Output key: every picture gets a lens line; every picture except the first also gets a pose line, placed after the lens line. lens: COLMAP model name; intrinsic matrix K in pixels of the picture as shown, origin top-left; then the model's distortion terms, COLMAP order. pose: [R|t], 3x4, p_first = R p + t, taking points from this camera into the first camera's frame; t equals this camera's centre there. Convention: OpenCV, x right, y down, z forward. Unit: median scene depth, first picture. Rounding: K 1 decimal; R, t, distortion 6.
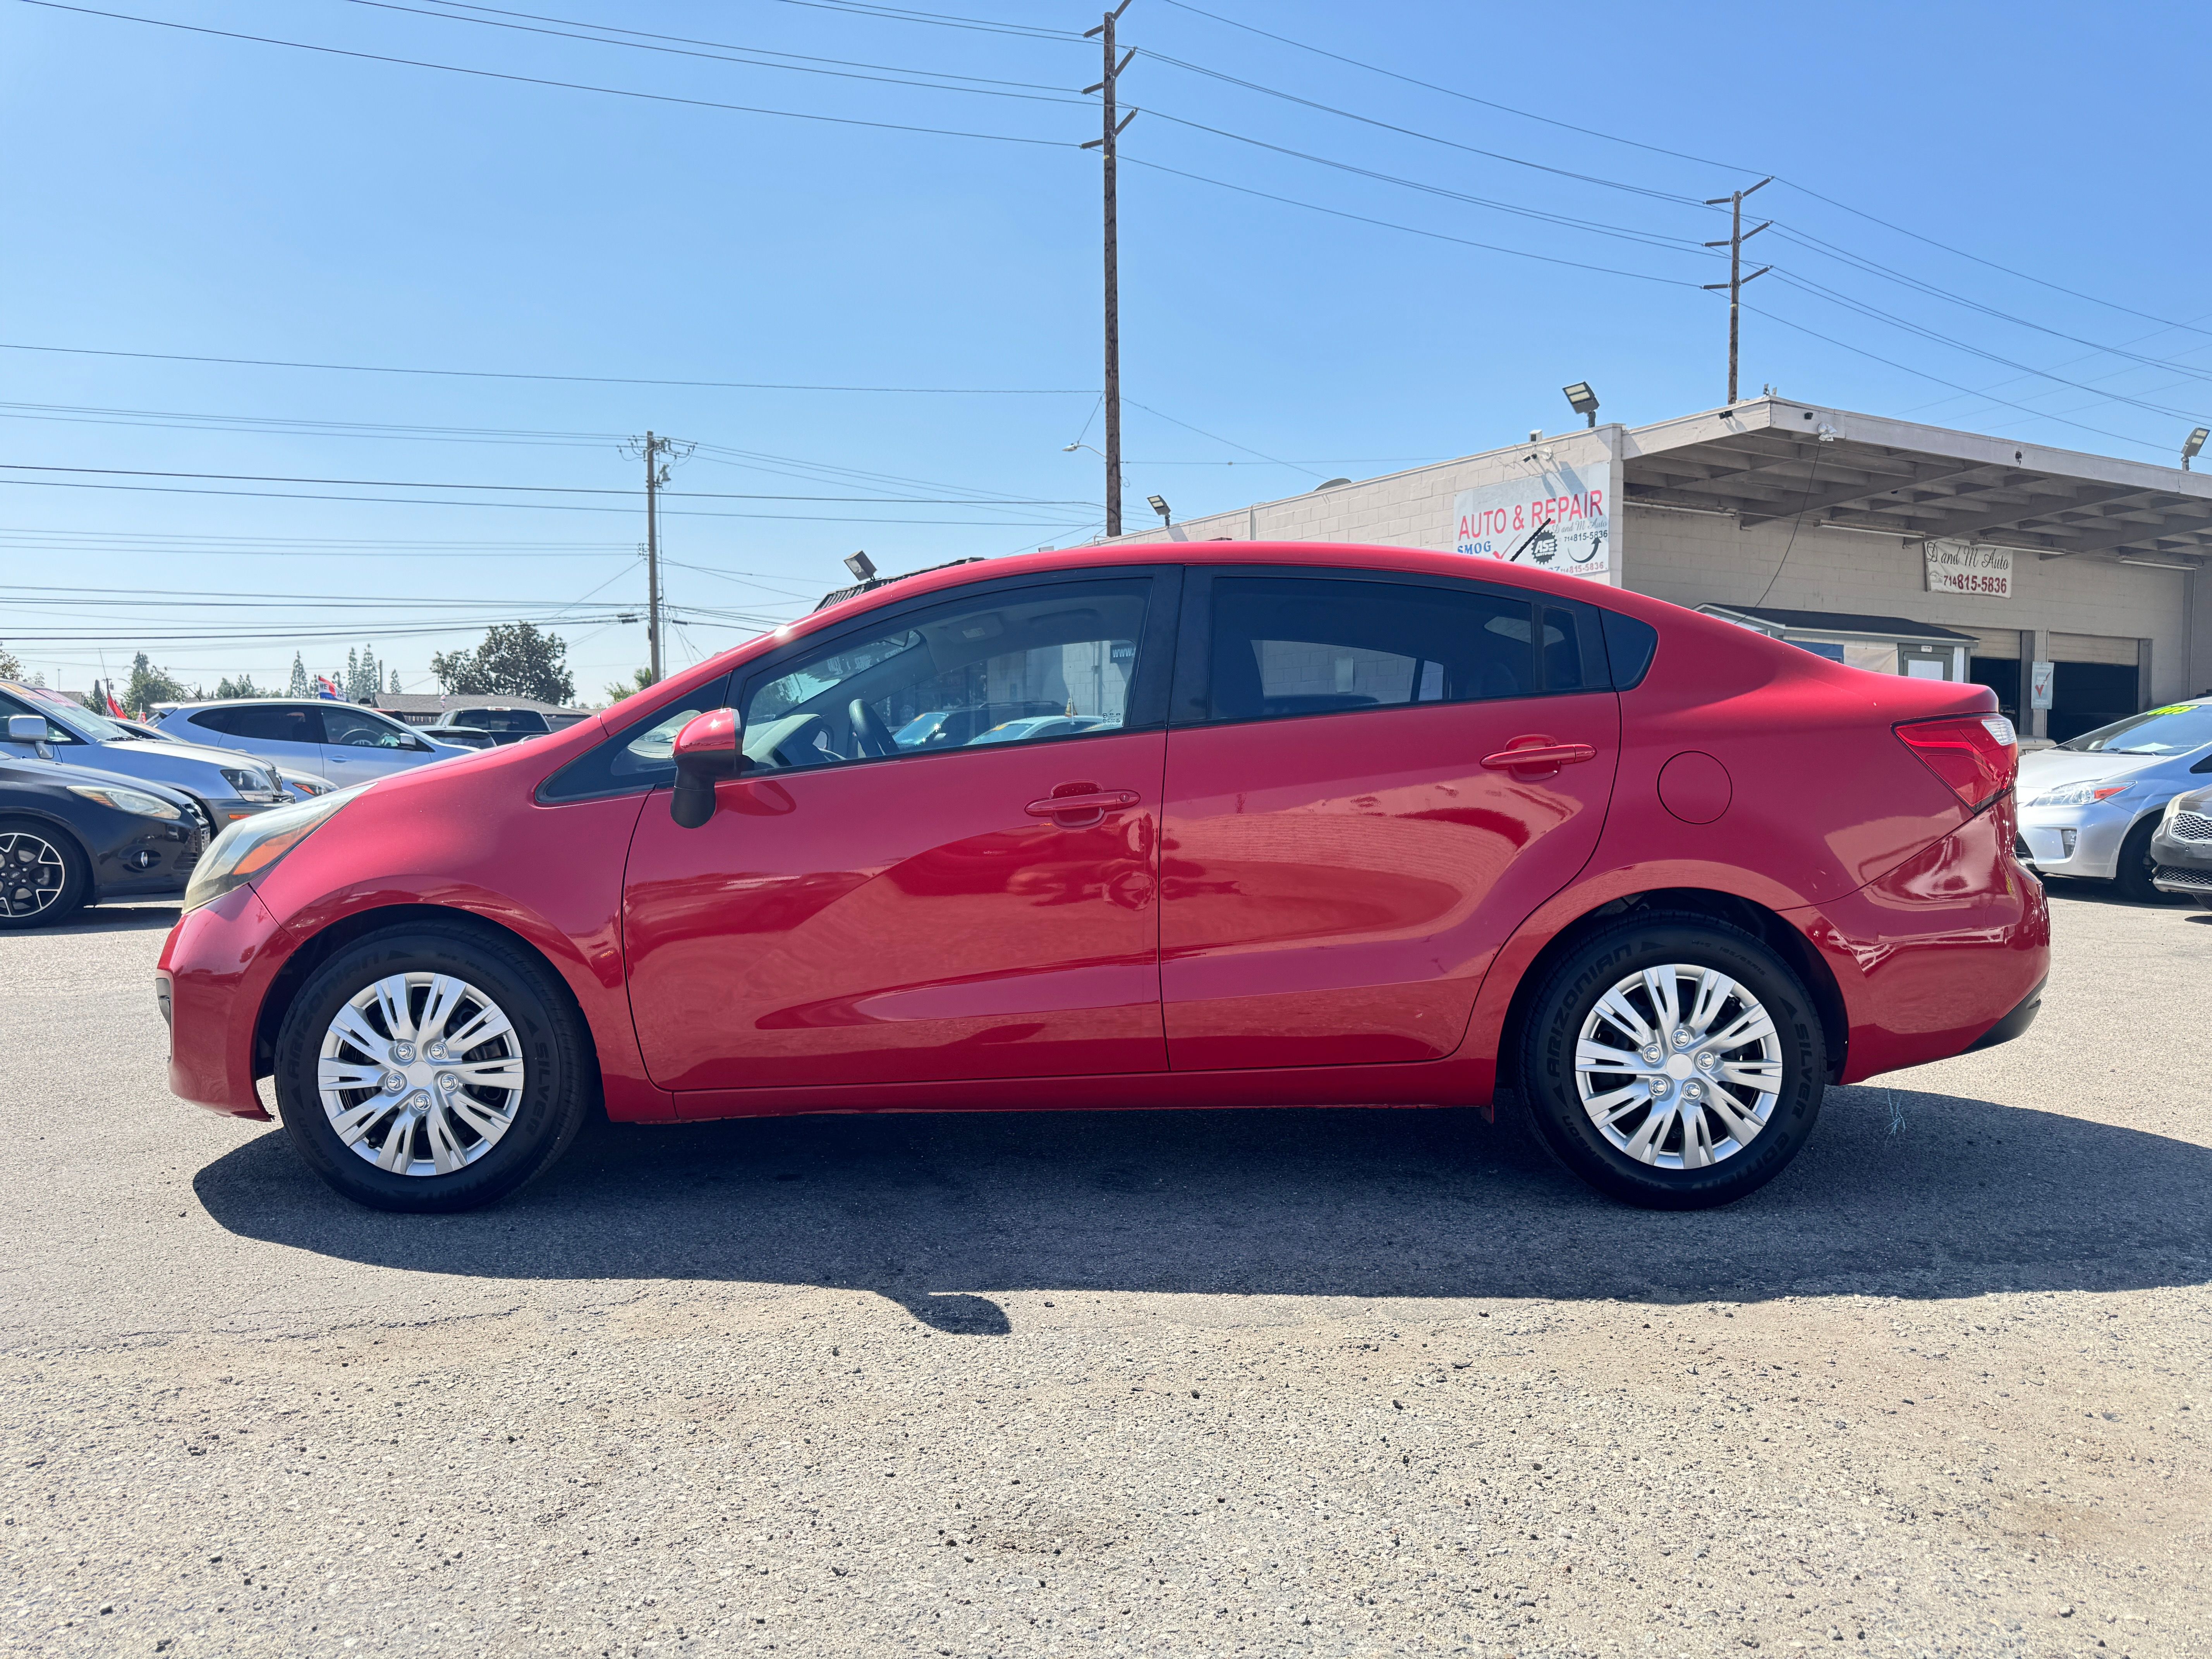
lens RADIAL K [[1533.5, 0, 1122.0], [0, 1533.5, 851.7], [0, 0, 1]] dist [0.044095, -0.051924]
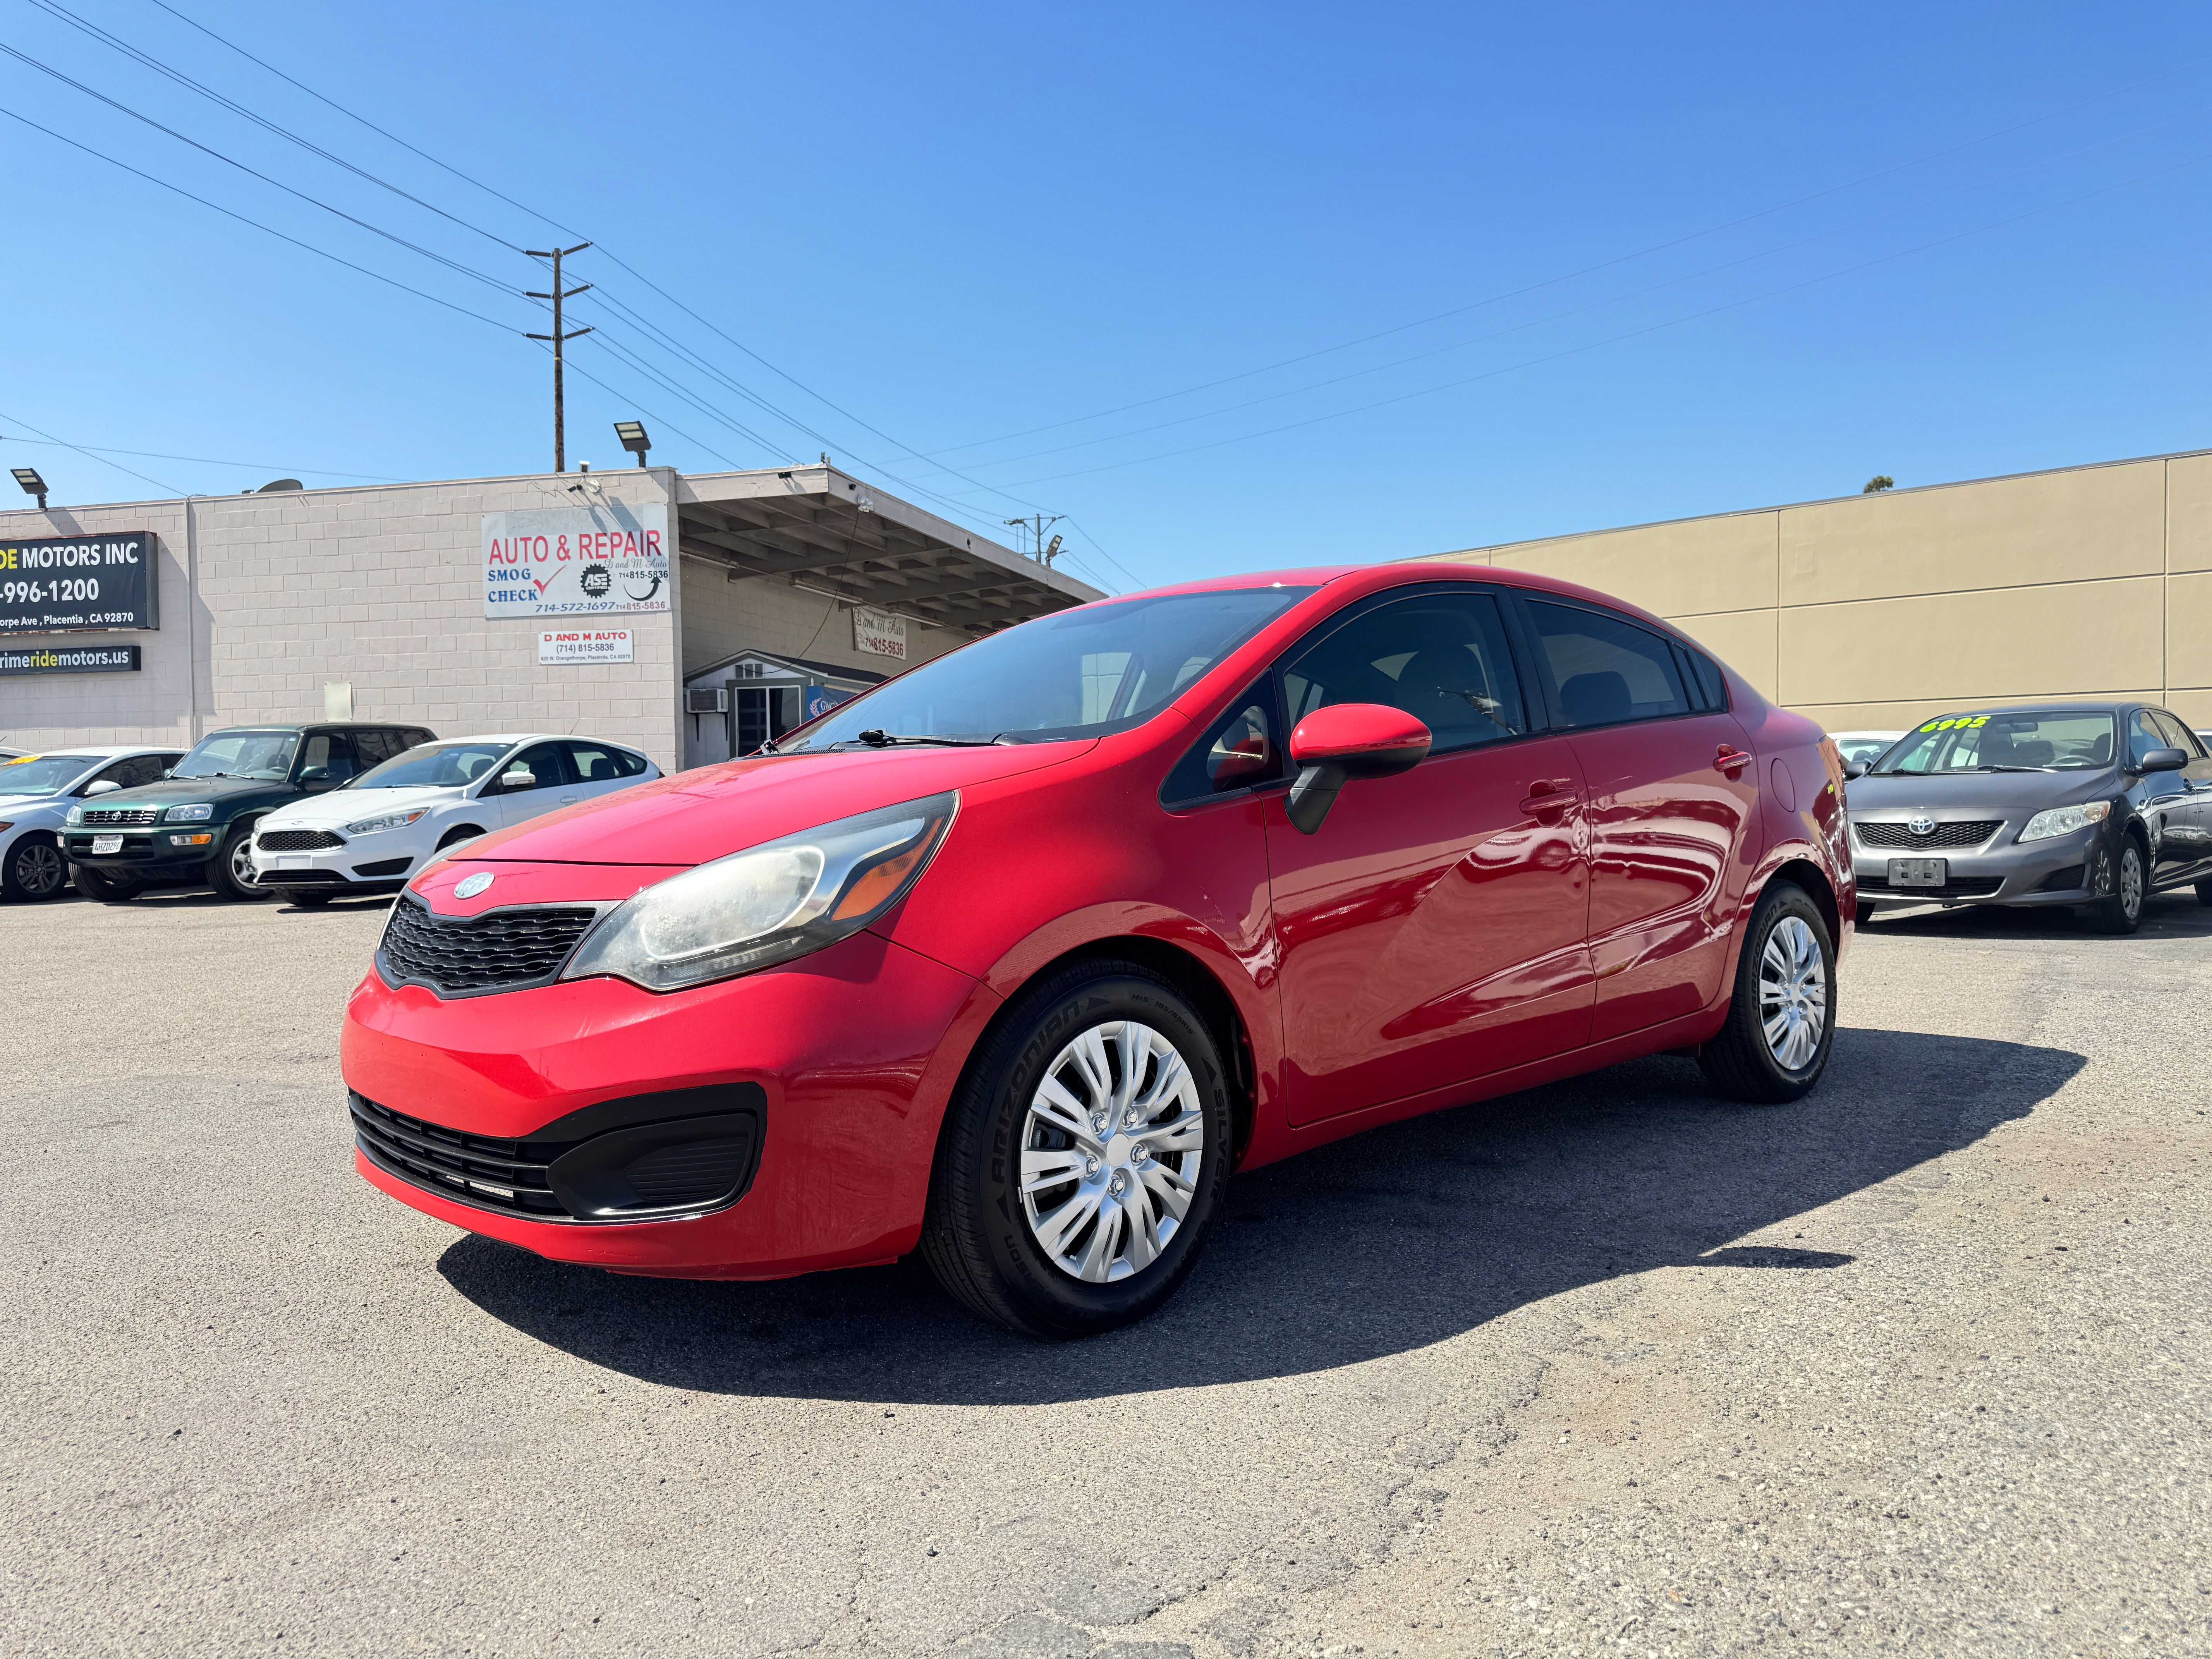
lens RADIAL K [[1533.5, 0, 1126.4], [0, 1533.5, 830.3], [0, 0, 1]] dist [0.044095, -0.051924]
pose [[0.723310, -0.023750, 0.690115, -0.163688], [0.053251, 0.998351, -0.021455, -0.000672], [-0.688467, 0.052268, 0.723382, 0.068139]]
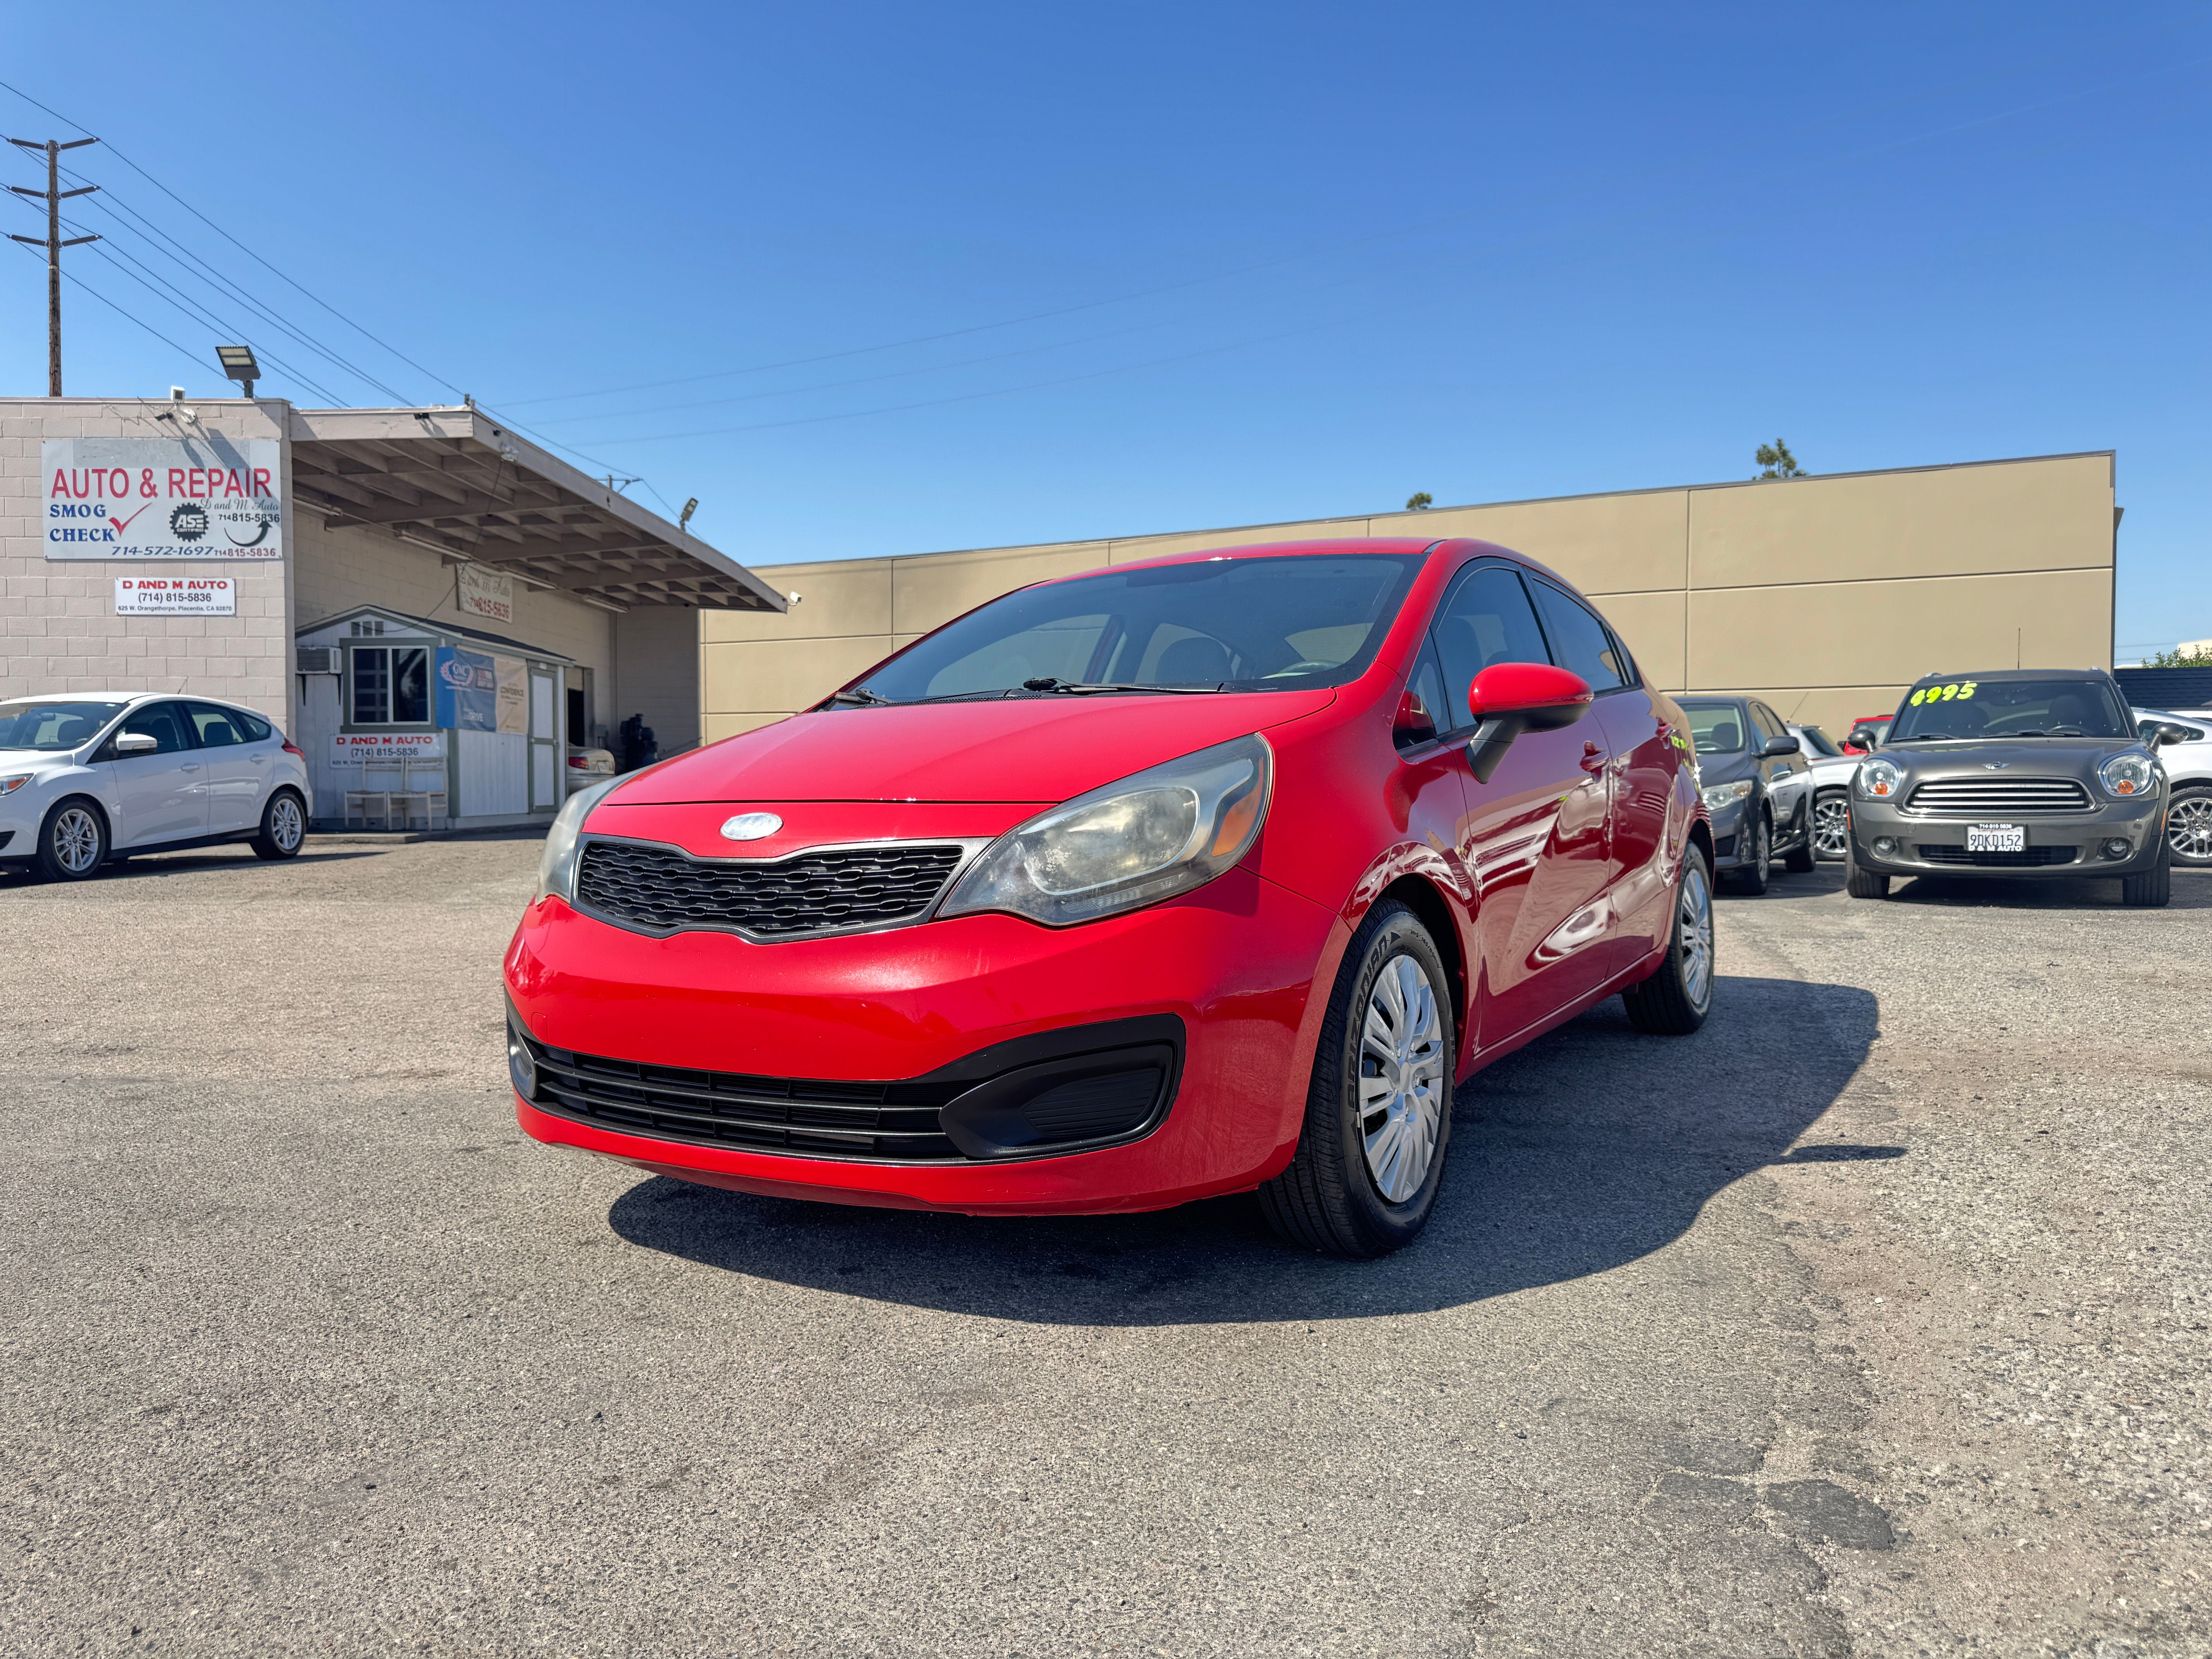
lens RADIAL K [[1533.5, 0, 1113.3], [0, 1533.5, 809.0], [0, 0, 1]] dist [0.044095, -0.051924]
pose [[0.518149, -0.020346, 0.855048, -0.206543], [0.054251, 0.998486, -0.009116, -0.000548], [-0.853568, 0.051110, 0.518468, 0.114463]]
